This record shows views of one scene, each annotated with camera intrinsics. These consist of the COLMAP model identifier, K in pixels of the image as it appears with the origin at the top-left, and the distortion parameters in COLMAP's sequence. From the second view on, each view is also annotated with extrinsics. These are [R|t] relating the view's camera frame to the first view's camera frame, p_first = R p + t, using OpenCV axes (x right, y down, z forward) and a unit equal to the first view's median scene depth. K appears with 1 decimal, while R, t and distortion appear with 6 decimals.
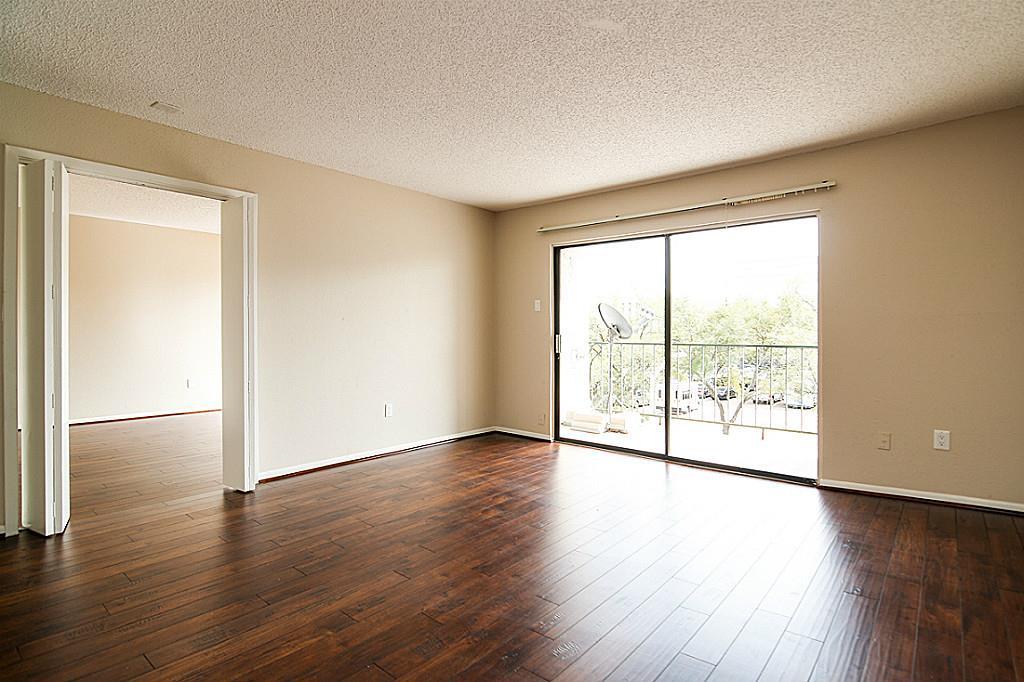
lens RADIAL K [[520.8, 0, 515.7], [0, 520.8, 335.0], [0, 0, 1]] dist [-0.010584, 0.000002]
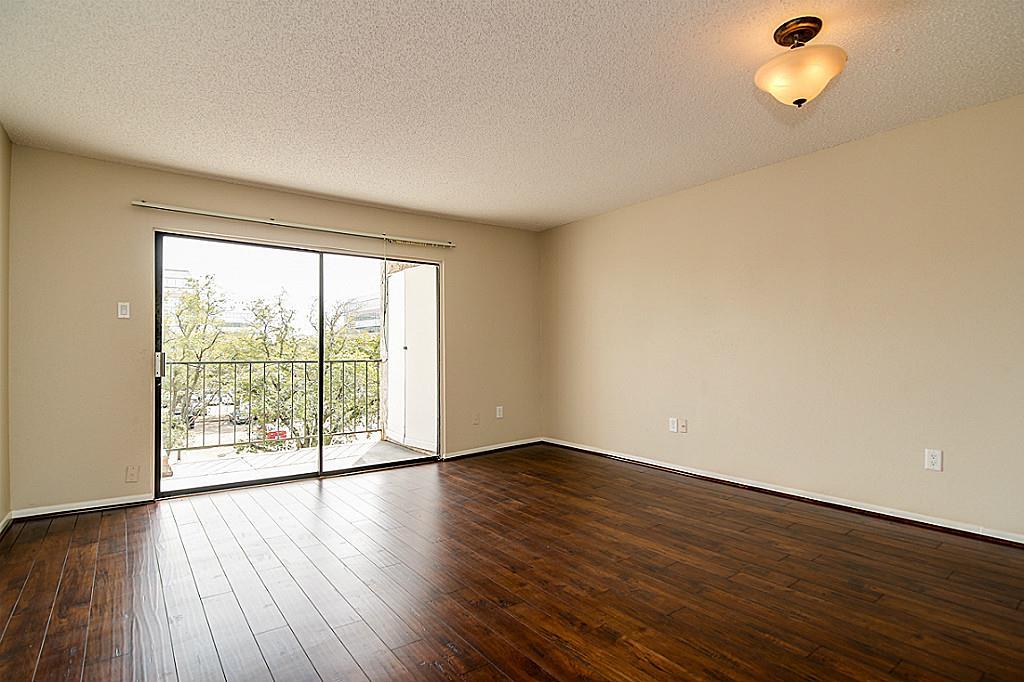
lens RADIAL K [[516.8, 0, 516.4], [0, 516.8, 342.5], [0, 0, 1]] dist [-0.006477, -0.000679]
pose [[0.226427, 0.014168, 0.973925, -0.597037], [0.007447, 0.999840, -0.016277, 0.001724], [-0.974000, 0.010939, 0.226285, 0.409979]]
